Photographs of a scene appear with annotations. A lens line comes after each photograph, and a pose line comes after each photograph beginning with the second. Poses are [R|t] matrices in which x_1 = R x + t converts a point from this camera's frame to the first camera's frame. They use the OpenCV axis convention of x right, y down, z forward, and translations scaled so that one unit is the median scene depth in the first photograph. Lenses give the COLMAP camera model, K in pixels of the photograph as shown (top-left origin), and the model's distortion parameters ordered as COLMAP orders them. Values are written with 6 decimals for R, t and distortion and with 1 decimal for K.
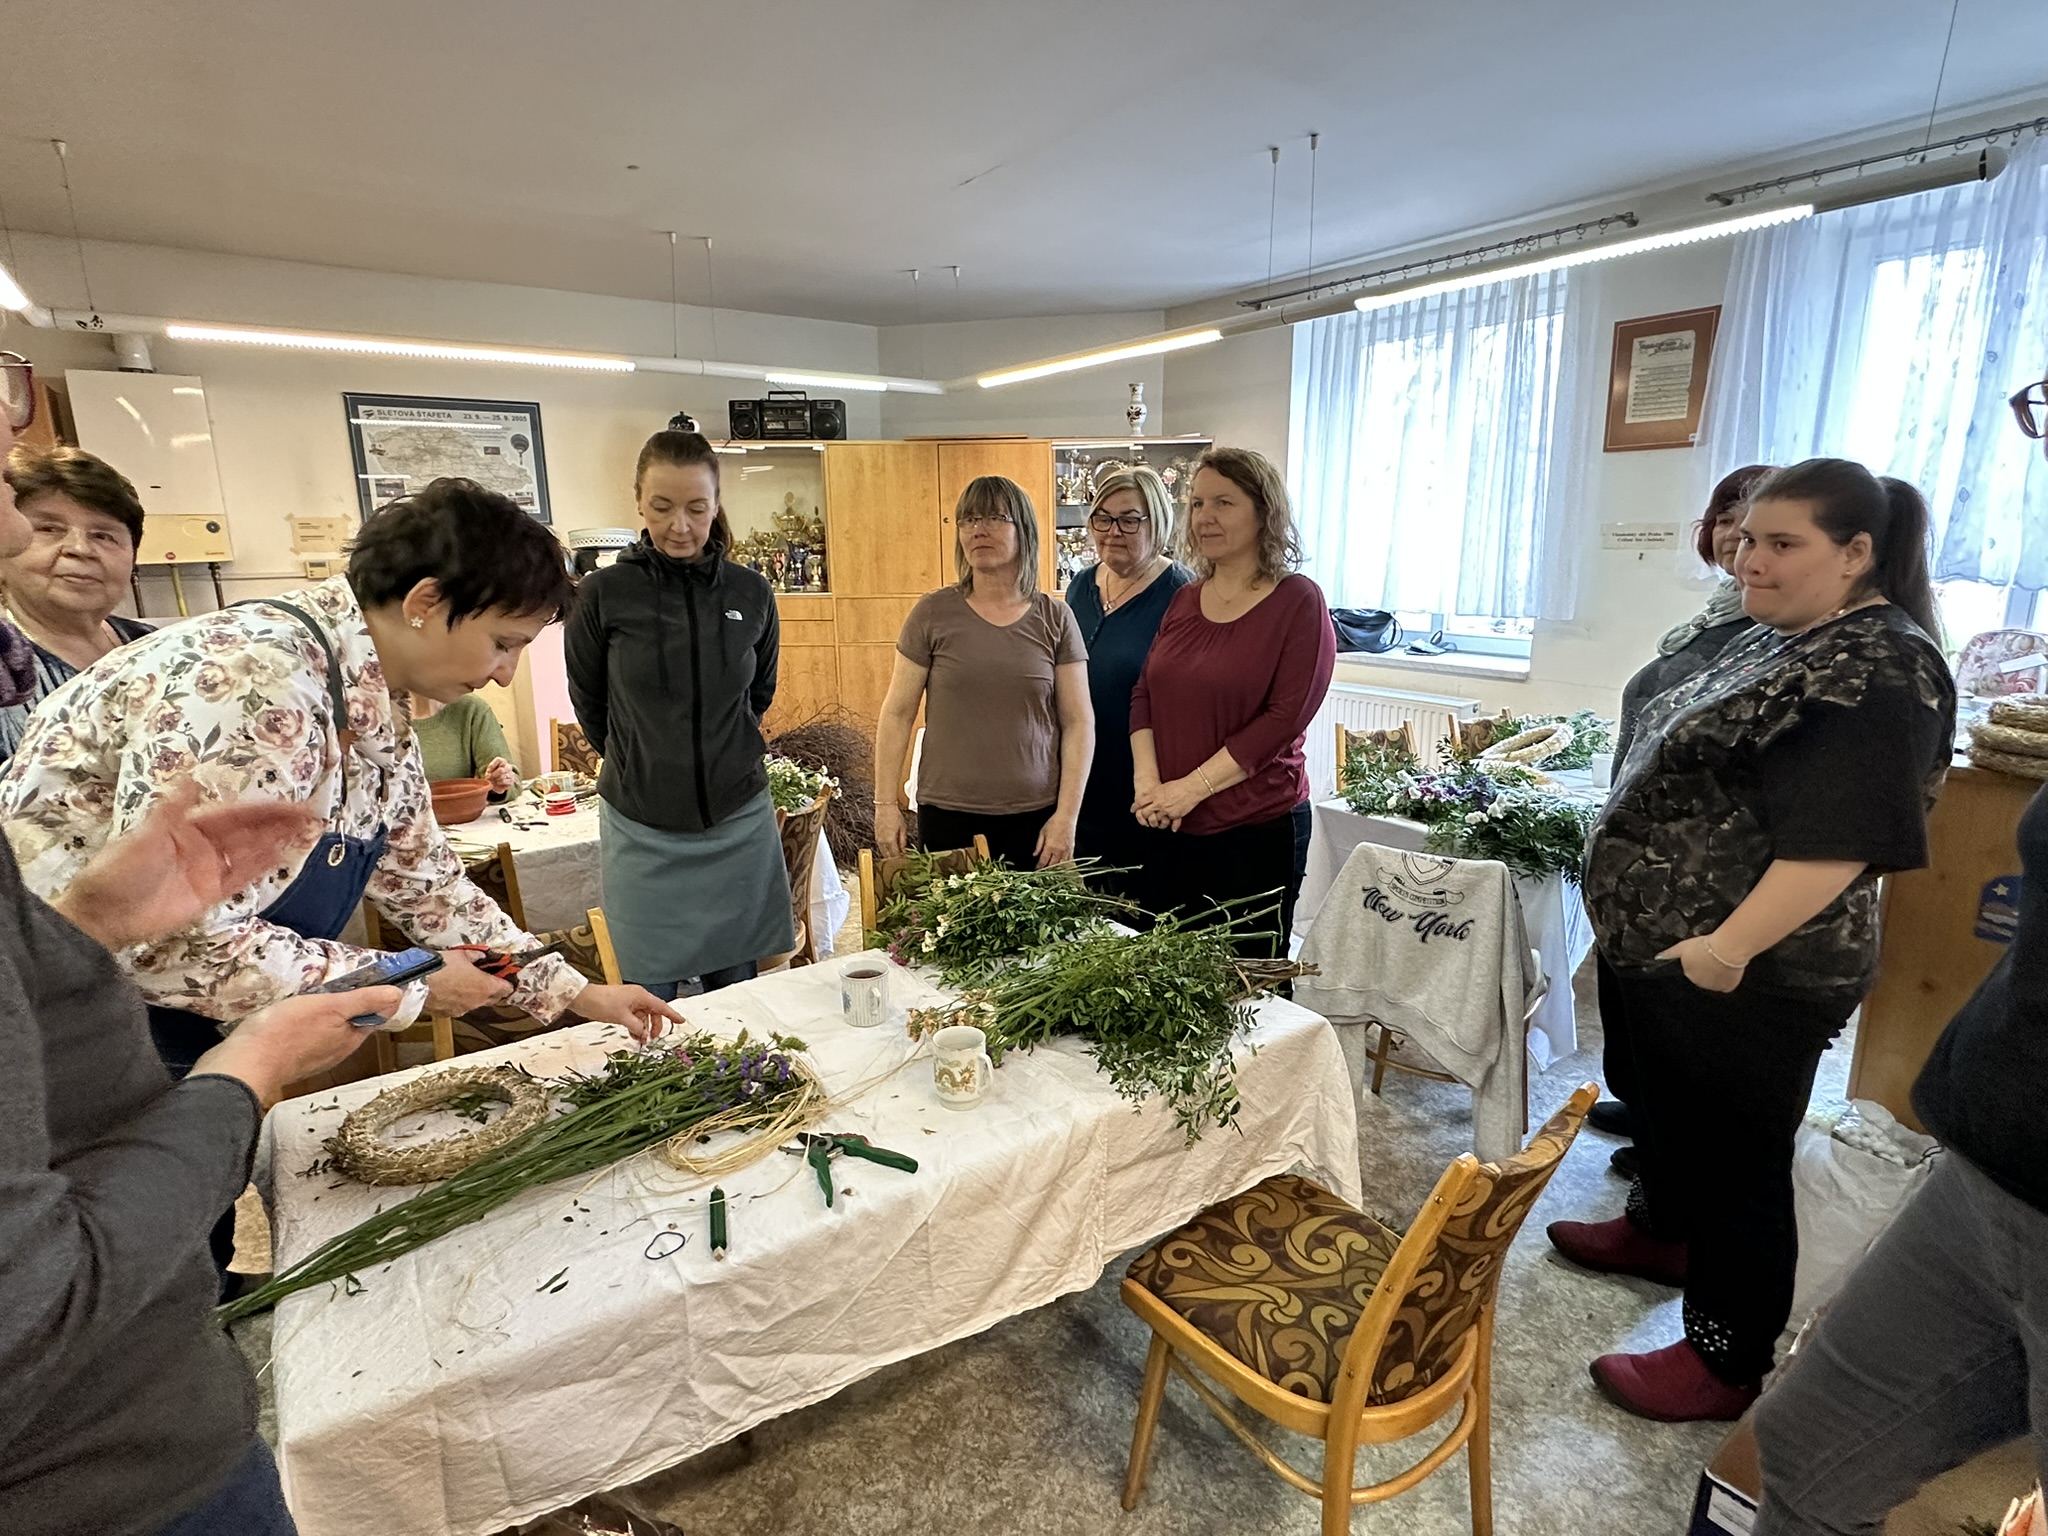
lens RADIAL K [[1071.6, 0, 1024.0], [0, 1071.6, 768.0], [0, 0, 1]] dist [-0.000761, 0.000075]
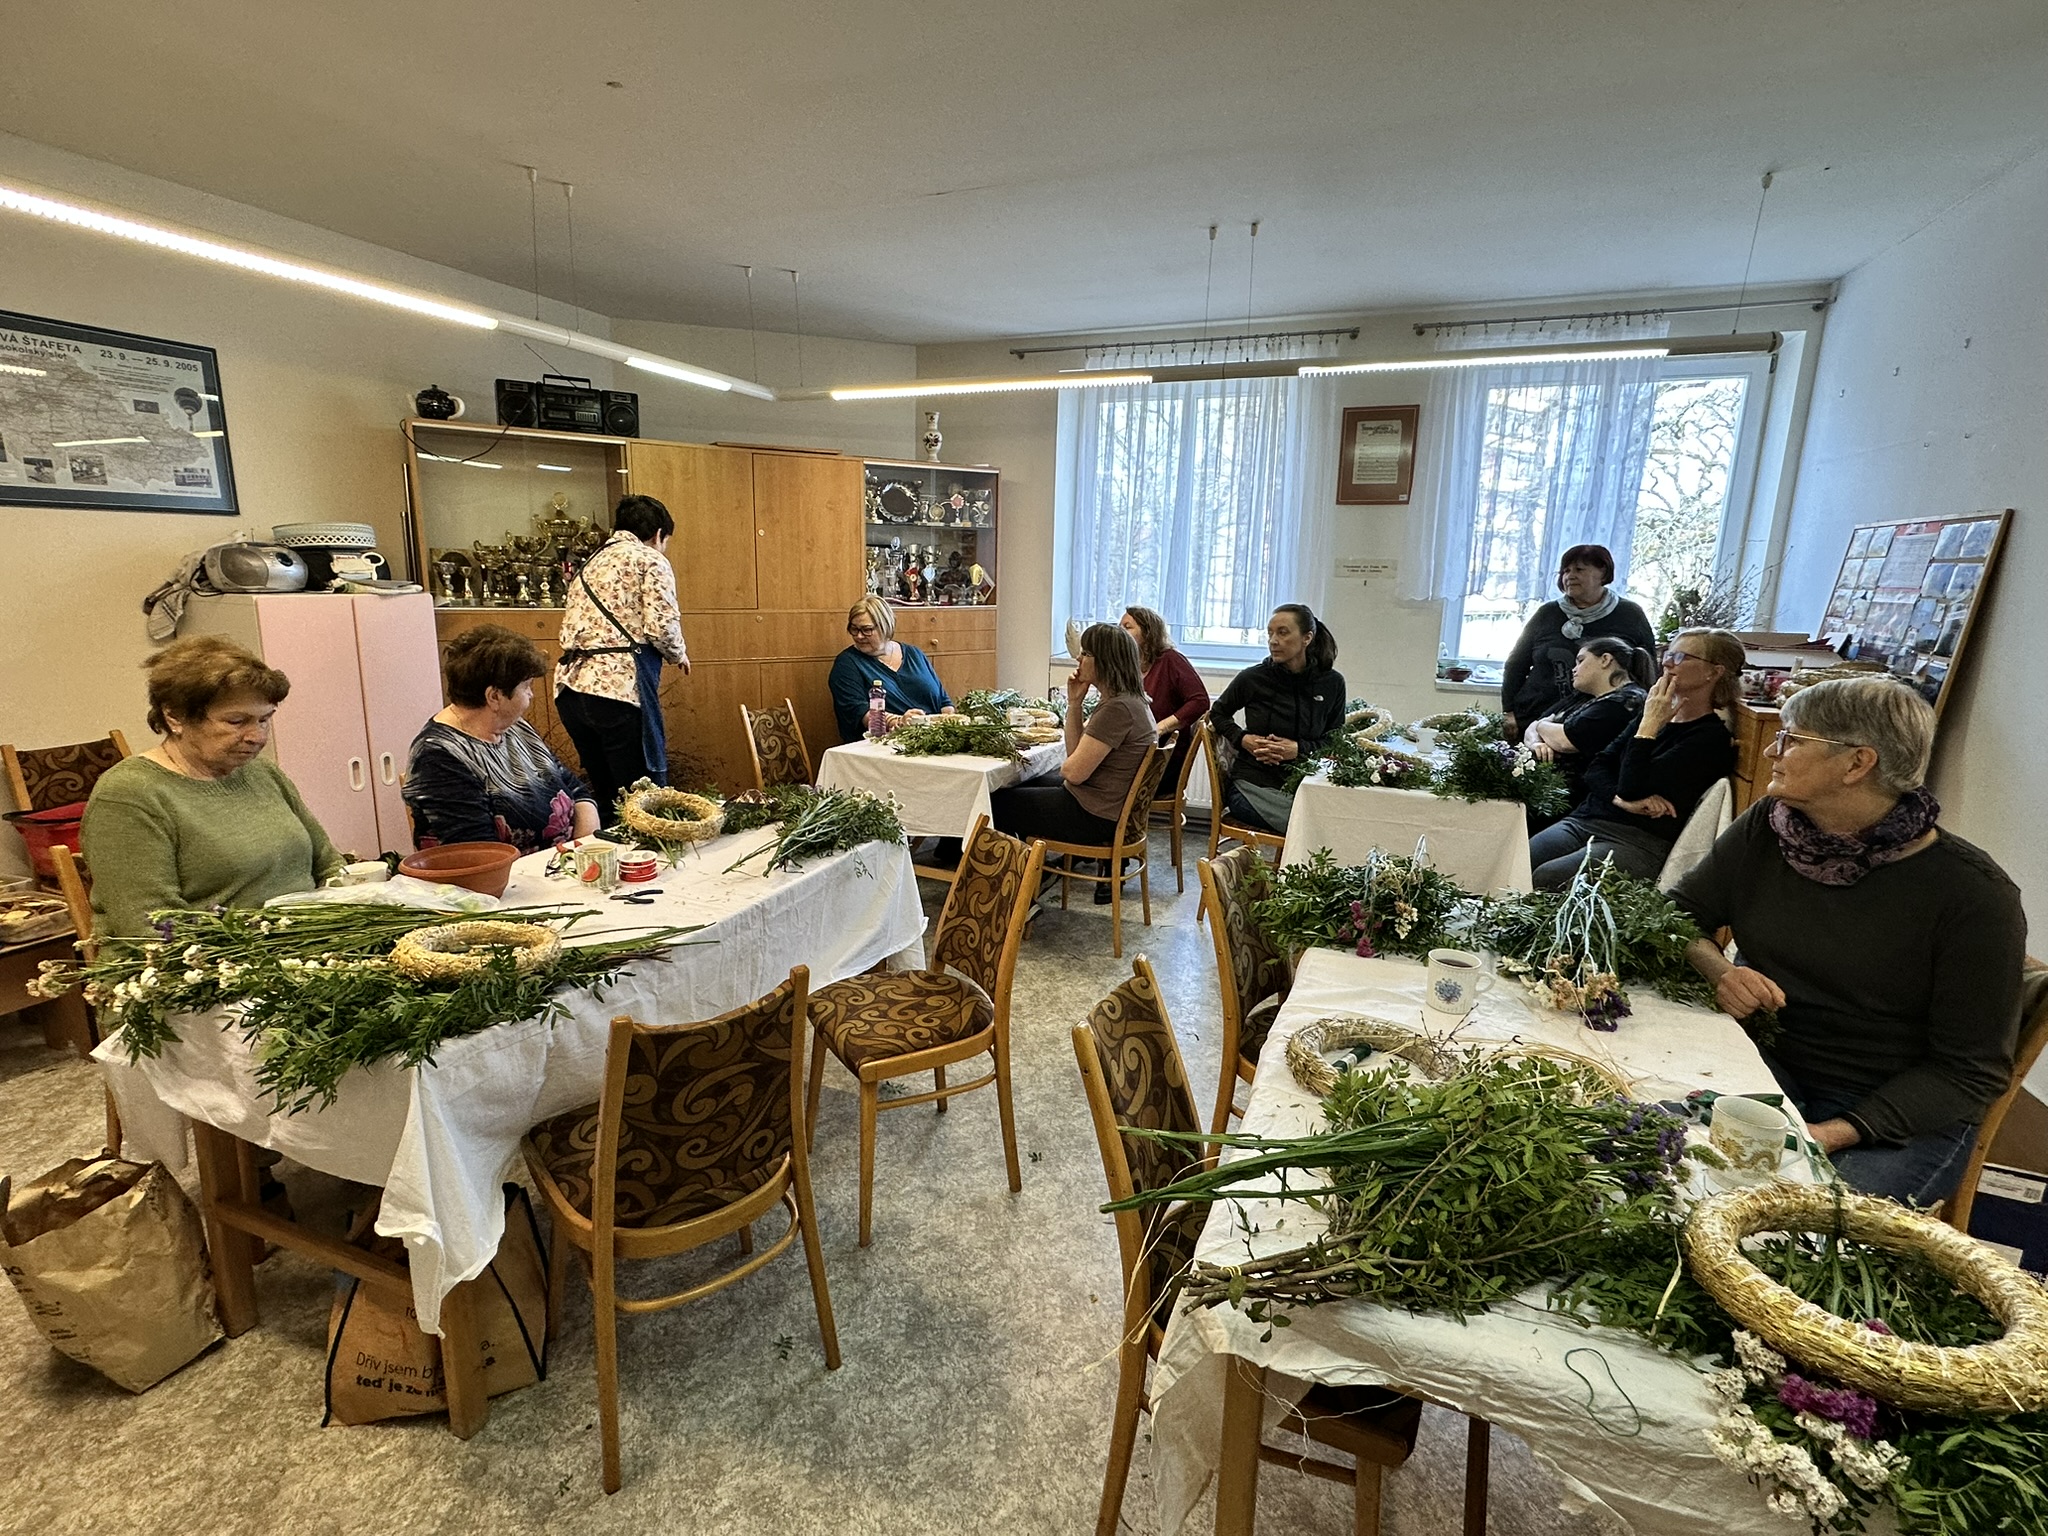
lens RADIAL K [[971.3, 0, 1024.0], [0, 971.3, 768.0], [0, 0, 1]] dist [0.001460, -0.000265]
pose [[0.847692, -0.080806, 0.524299, -0.362430], [0.084694, 0.996269, 0.016613, -0.016486], [-0.523685, 0.030322, 0.851372, 0.147116]]
